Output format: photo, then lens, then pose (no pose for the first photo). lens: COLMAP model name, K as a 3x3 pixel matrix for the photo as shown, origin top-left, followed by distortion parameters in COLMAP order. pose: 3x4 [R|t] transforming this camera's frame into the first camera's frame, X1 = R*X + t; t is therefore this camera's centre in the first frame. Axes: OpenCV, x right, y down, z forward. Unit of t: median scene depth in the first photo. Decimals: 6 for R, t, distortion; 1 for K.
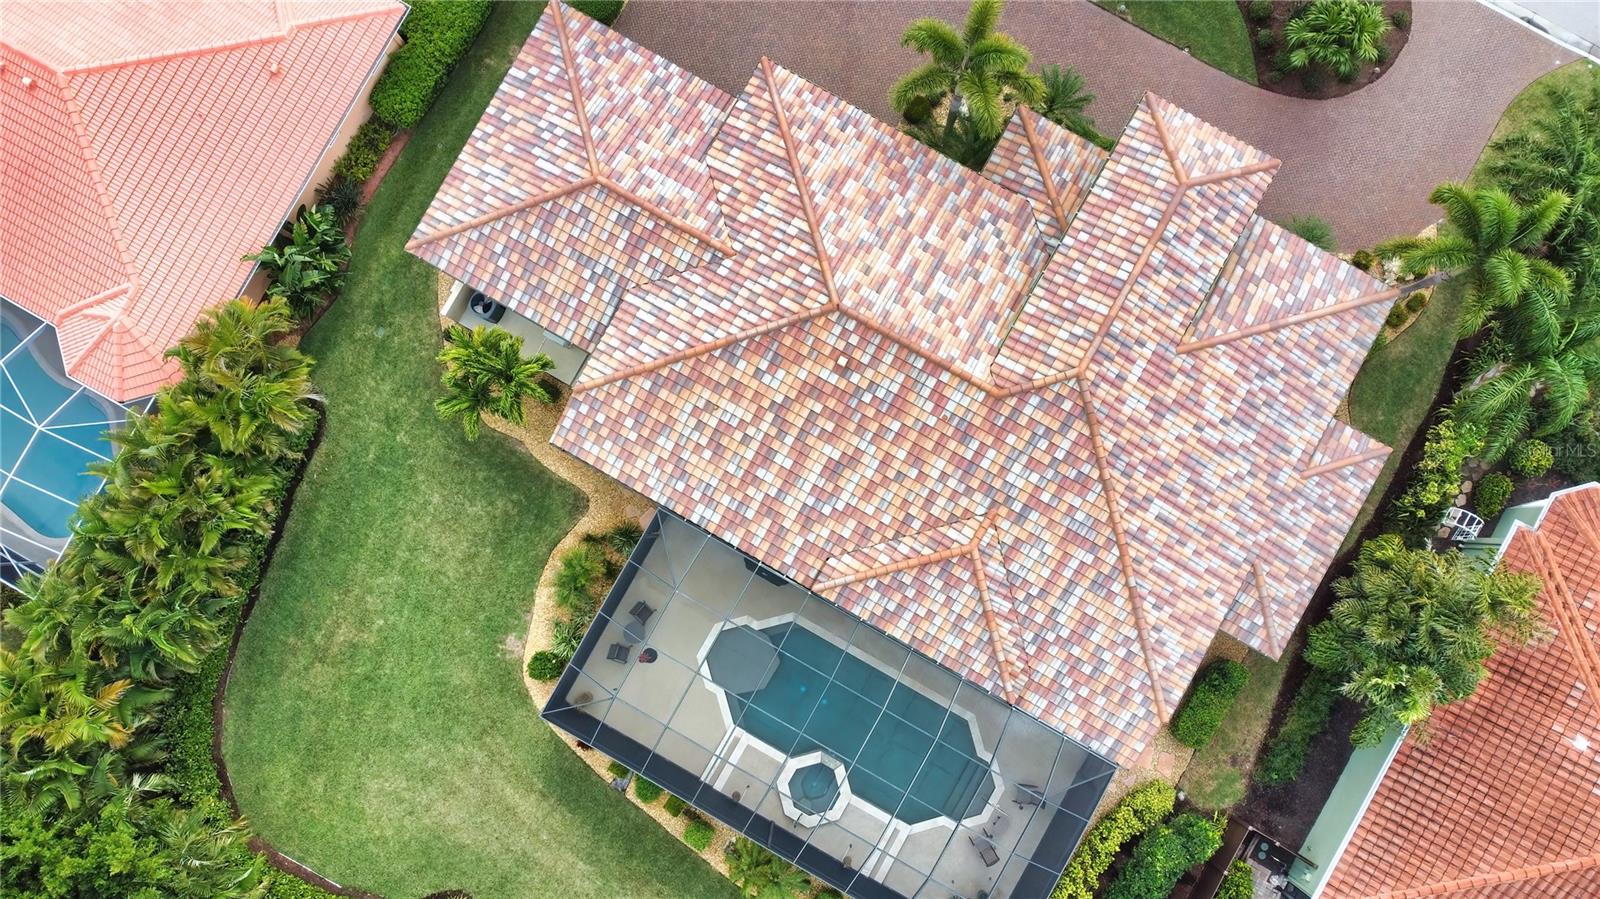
lens RADIAL K [[1213.5, 0, 799.4], [0, 1213.5, 458.0], [0, 0, 1]] dist [0.003652, -0.005836]
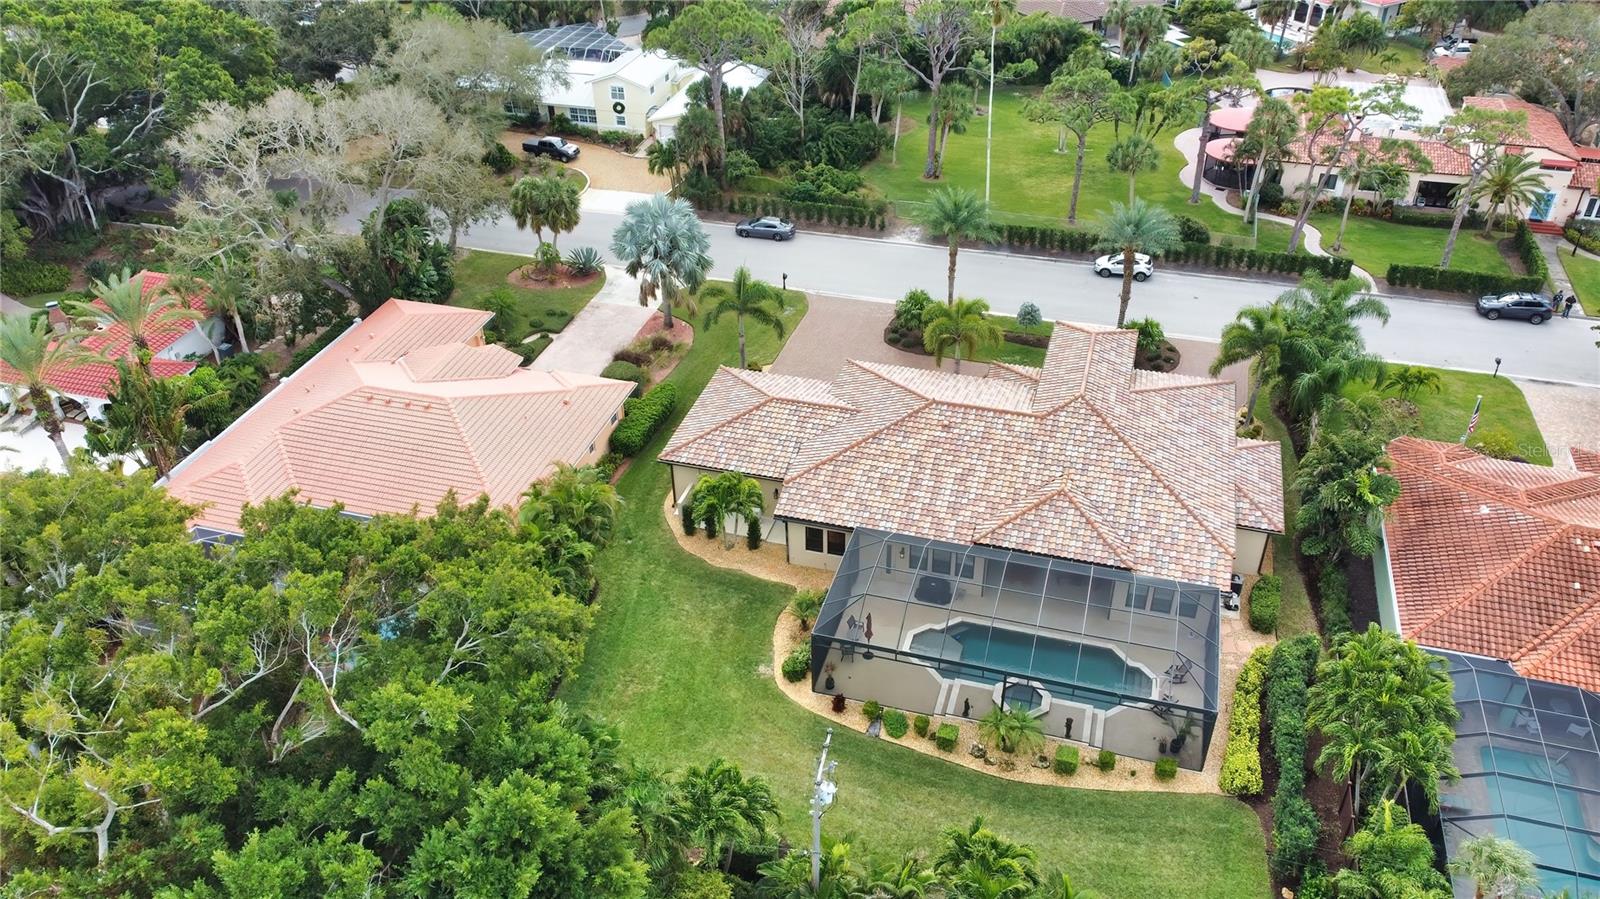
lens RADIAL K [[1209.8, 0, 800.0], [0, 1209.8, 449.5], [0, 0, 1]] dist [0.041019, -0.051583]
pose [[0.975044, -0.122238, 0.185332, -0.454843], [0.221286, 0.602599, -0.766751, 1.128480], [-0.017955, 0.788627, 0.614610, 0.011598]]
